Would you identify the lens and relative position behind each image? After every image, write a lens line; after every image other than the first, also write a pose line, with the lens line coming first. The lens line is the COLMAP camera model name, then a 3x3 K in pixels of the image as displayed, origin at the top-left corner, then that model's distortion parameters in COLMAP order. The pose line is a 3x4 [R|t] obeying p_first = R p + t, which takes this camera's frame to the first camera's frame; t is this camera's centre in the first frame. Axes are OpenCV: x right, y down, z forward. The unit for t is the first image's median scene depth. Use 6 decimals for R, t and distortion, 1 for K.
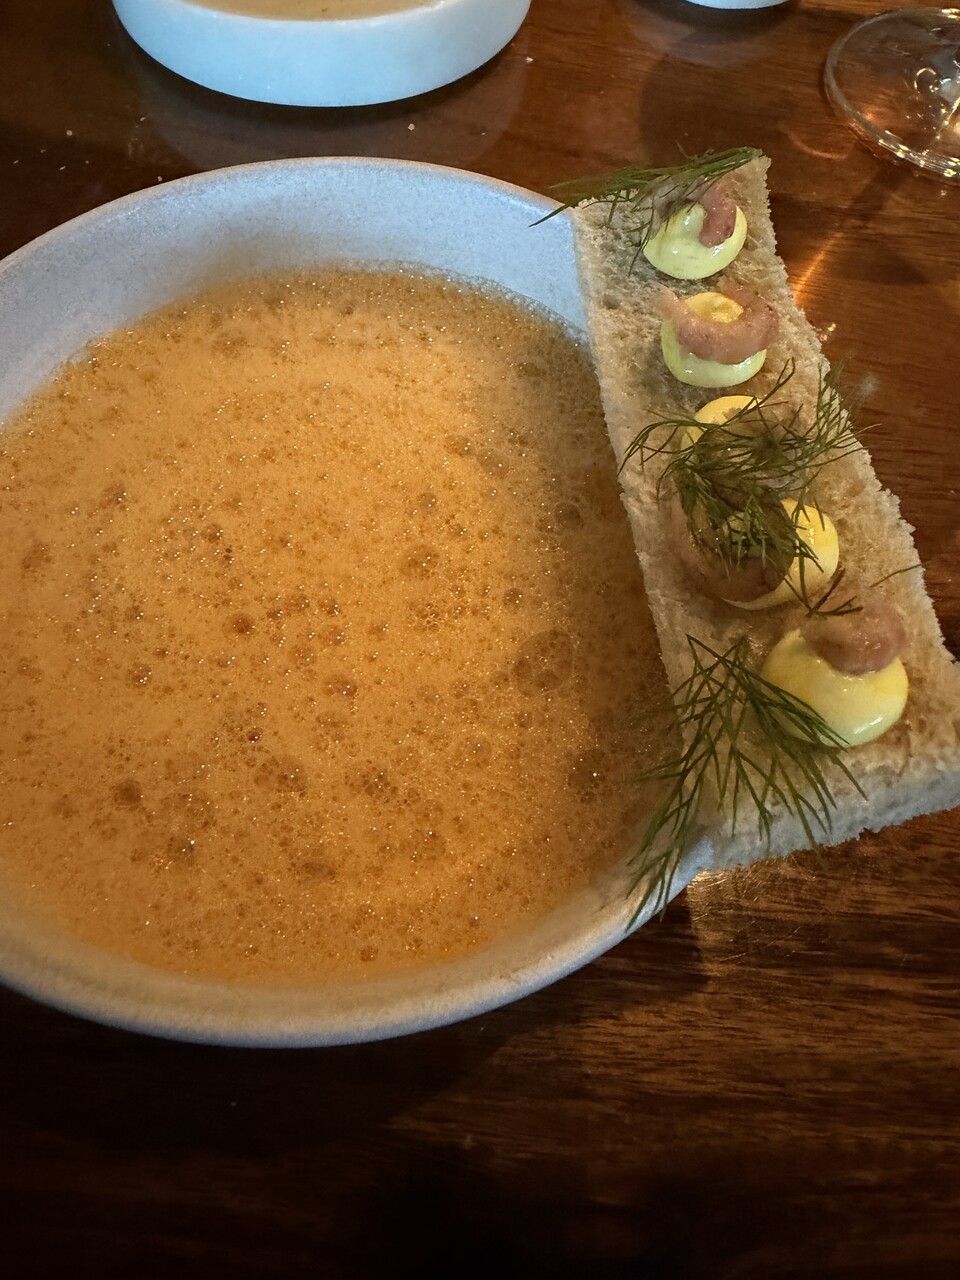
lens RADIAL K [[888.1, 0, 488.5], [0, 888.1, 639.1], [0, 0, 1]] dist [0.009192, -0.009127]
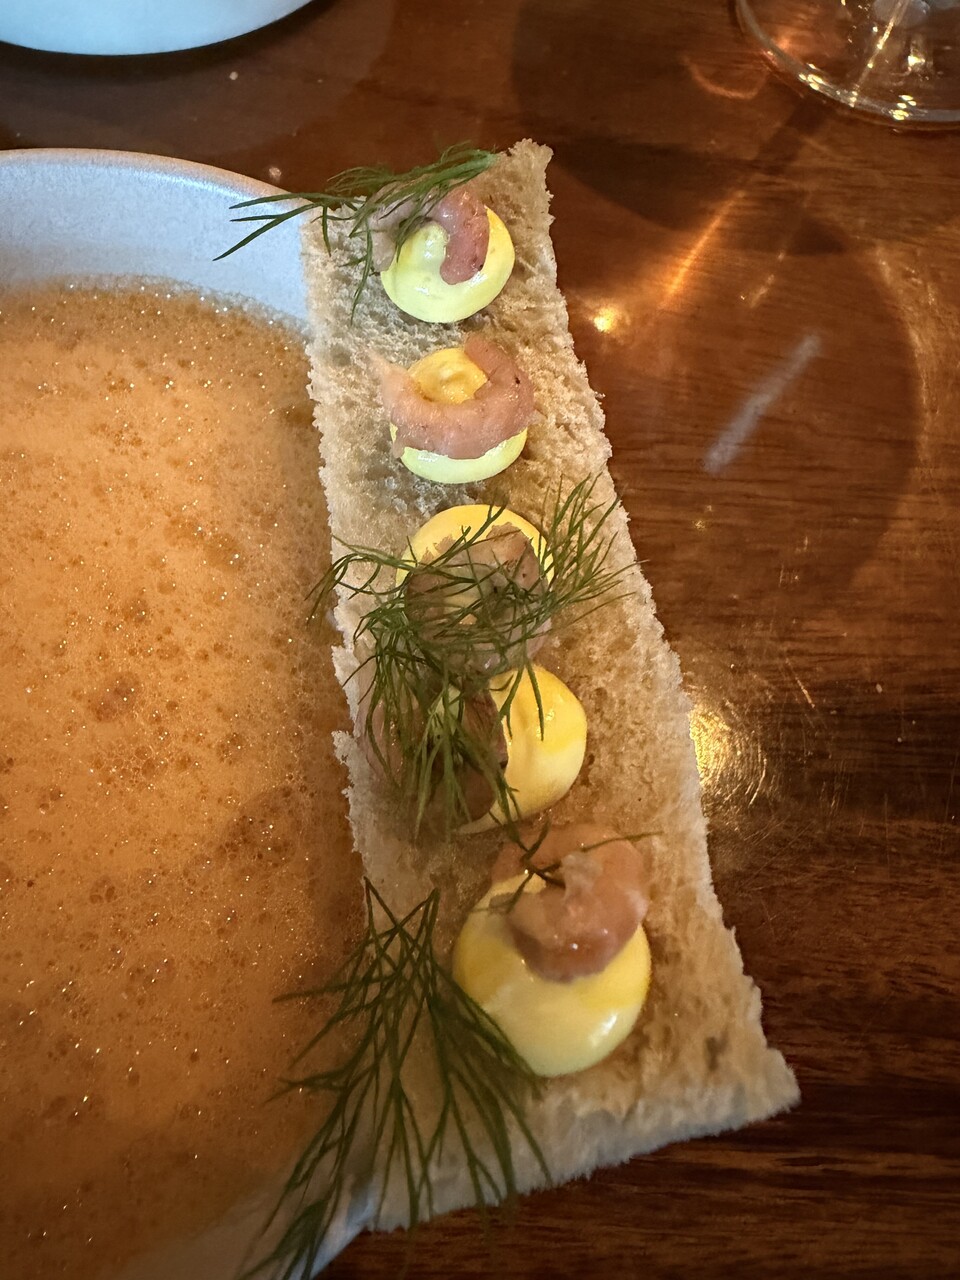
lens RADIAL K [[888.1, 0, 471.9], [0, 888.1, 639.9], [0, 0, 1]] dist [0.009192, -0.009127]
pose [[0.999588, -0.028052, -0.006030, 0.241985], [0.028425, 0.996775, 0.075047, -0.188191], [0.003906, -0.075187, 0.997162, 0.227018]]
